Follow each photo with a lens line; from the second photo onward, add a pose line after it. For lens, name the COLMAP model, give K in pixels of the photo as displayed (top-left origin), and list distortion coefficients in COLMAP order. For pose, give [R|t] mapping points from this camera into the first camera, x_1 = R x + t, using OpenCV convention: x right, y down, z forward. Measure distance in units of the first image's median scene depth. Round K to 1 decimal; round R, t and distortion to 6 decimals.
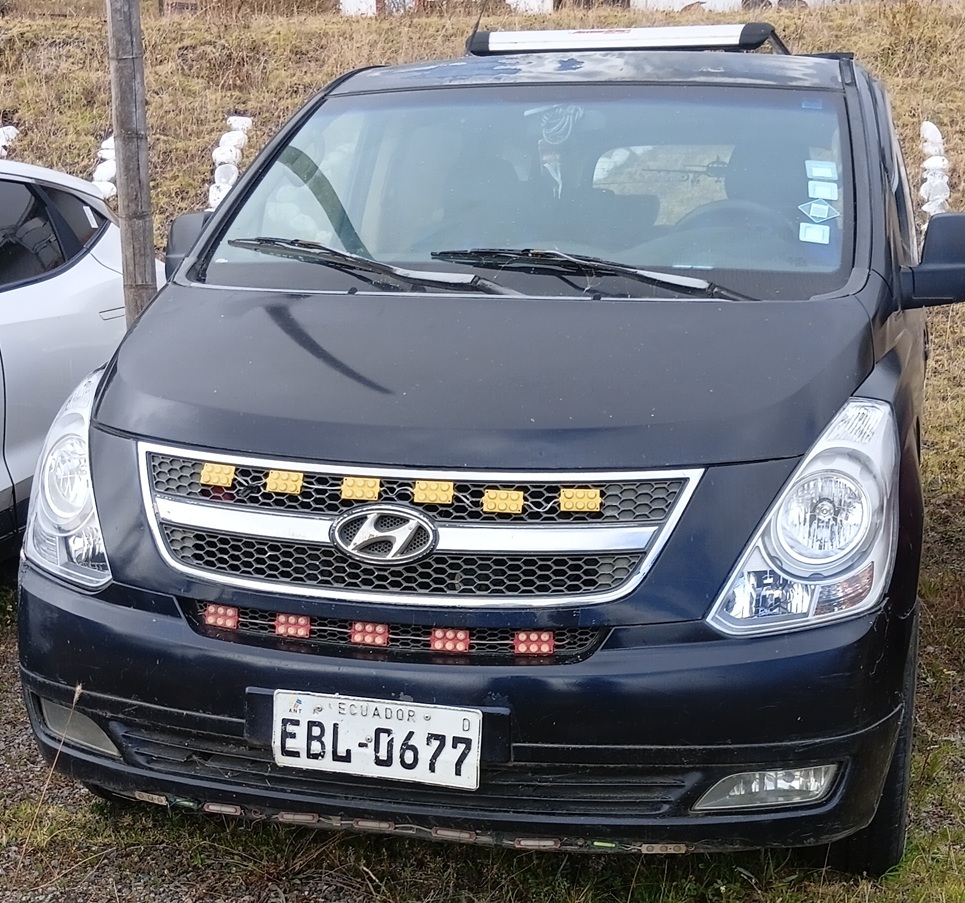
lens RADIAL K [[941.6, 0, 482.8], [0, 941.6, 452.1], [0, 0, 1]] dist [0.011990, 0.000000]
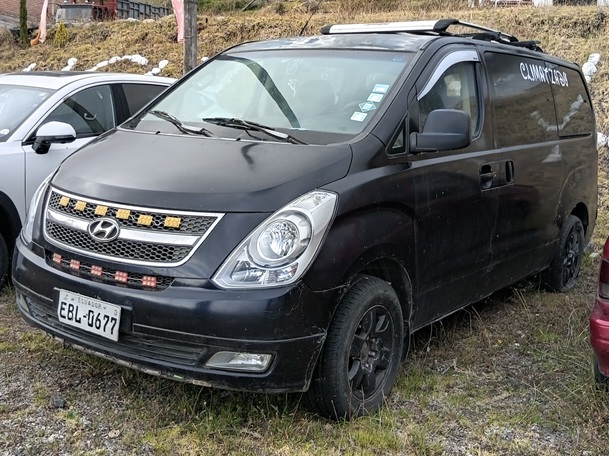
lens RADIAL K [[450.7, 0, 309.7], [0, 450.7, 180.6], [0, 0, 1]] dist [0.004583, 0.005335]
pose [[0.971788, 0.070718, -0.225006, 0.667253], [-0.089291, 0.993293, -0.073457, 0.000028], [0.218303, 0.091476, 0.971584, -0.024292]]
